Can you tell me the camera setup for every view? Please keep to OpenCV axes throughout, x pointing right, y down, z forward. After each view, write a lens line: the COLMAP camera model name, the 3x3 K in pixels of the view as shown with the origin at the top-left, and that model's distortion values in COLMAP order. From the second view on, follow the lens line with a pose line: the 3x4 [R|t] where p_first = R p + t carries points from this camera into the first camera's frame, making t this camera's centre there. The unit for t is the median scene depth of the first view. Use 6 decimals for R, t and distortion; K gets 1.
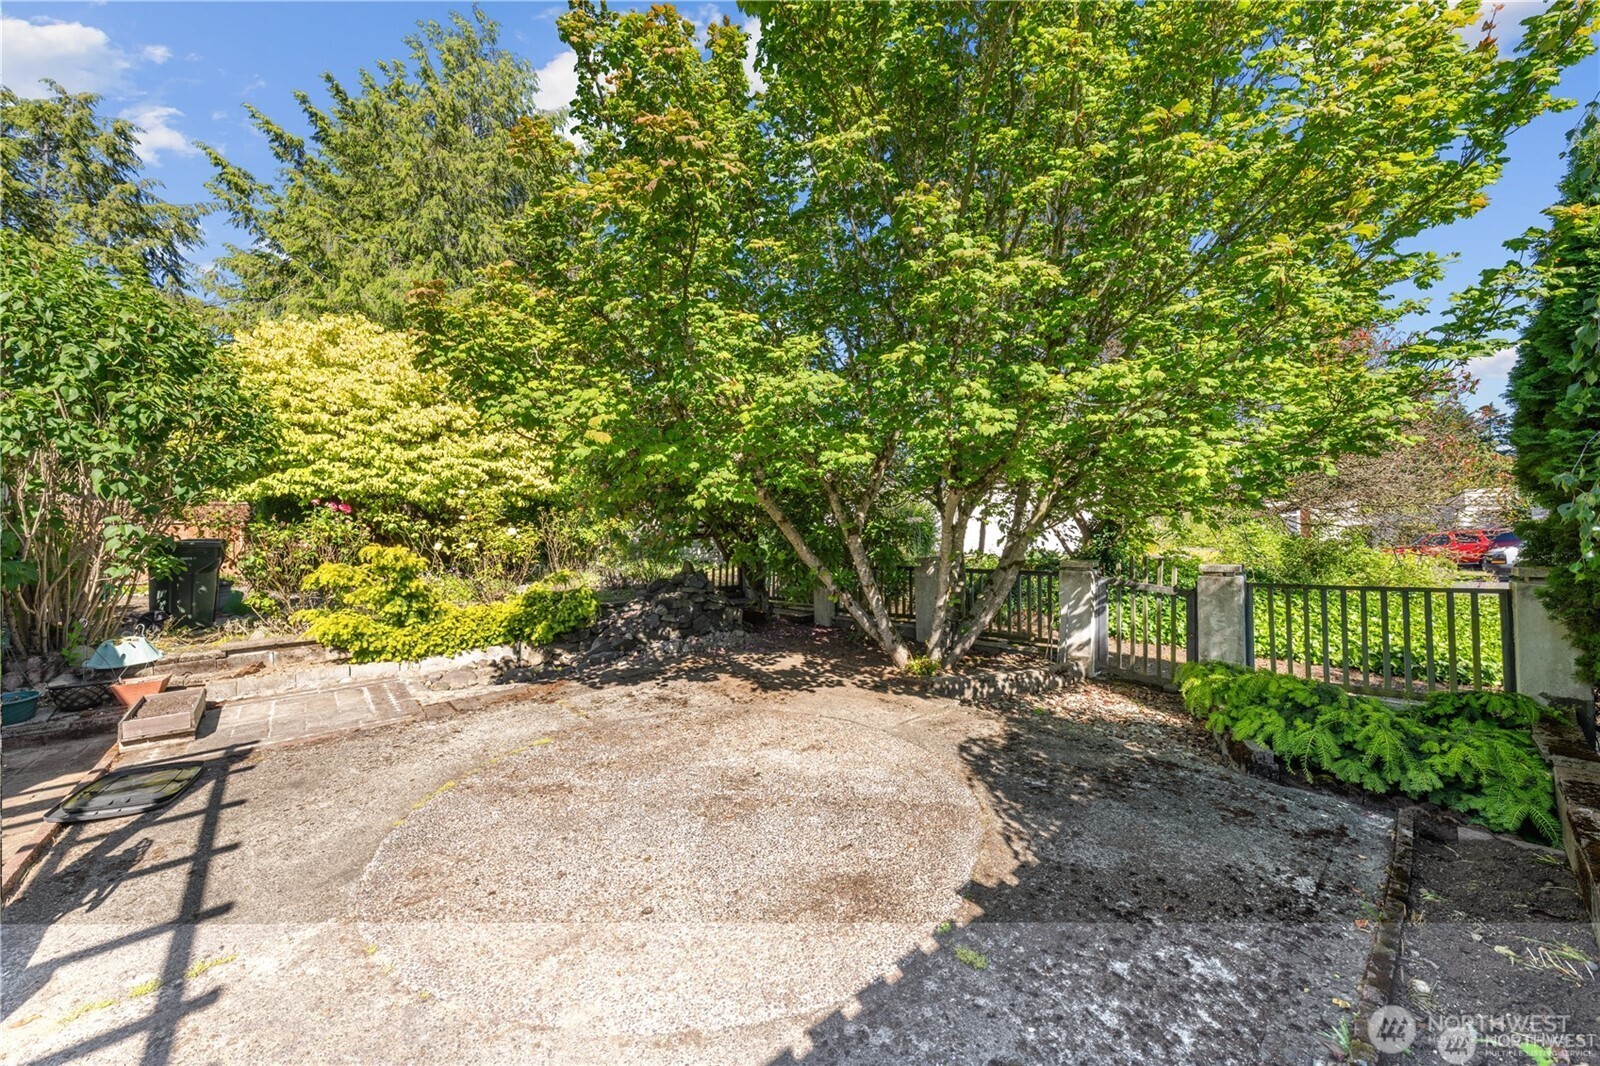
lens RADIAL K [[566.4, 0, 801.6], [0, 566.4, 534.3], [0, 0, 1]] dist [0.001422, 0.000400]
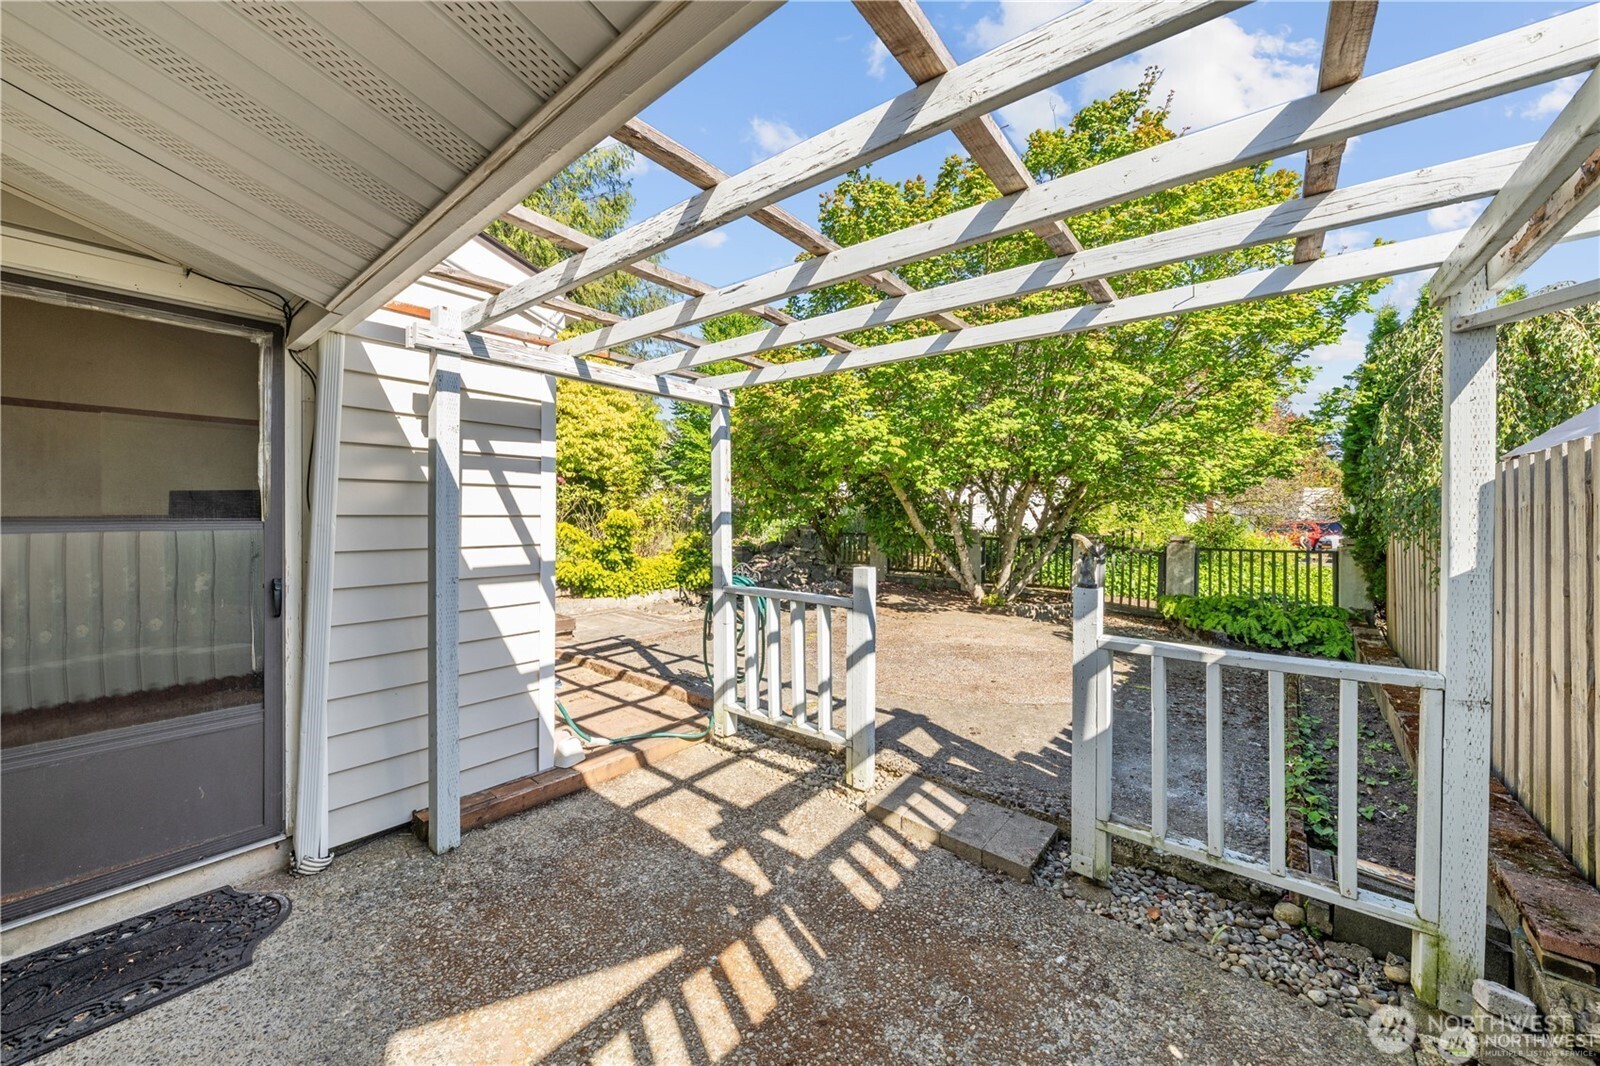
lens RADIAL K [[566.4, 0, 798.6], [0, 566.4, 520.3], [0, 0, 1]] dist [0.001422, 0.000400]
pose [[0.990065, 0.024111, 0.138530, -0.816319], [-0.026339, 0.999551, 0.014275, 0.022773], [-0.138124, -0.017782, 0.990255, -0.635621]]
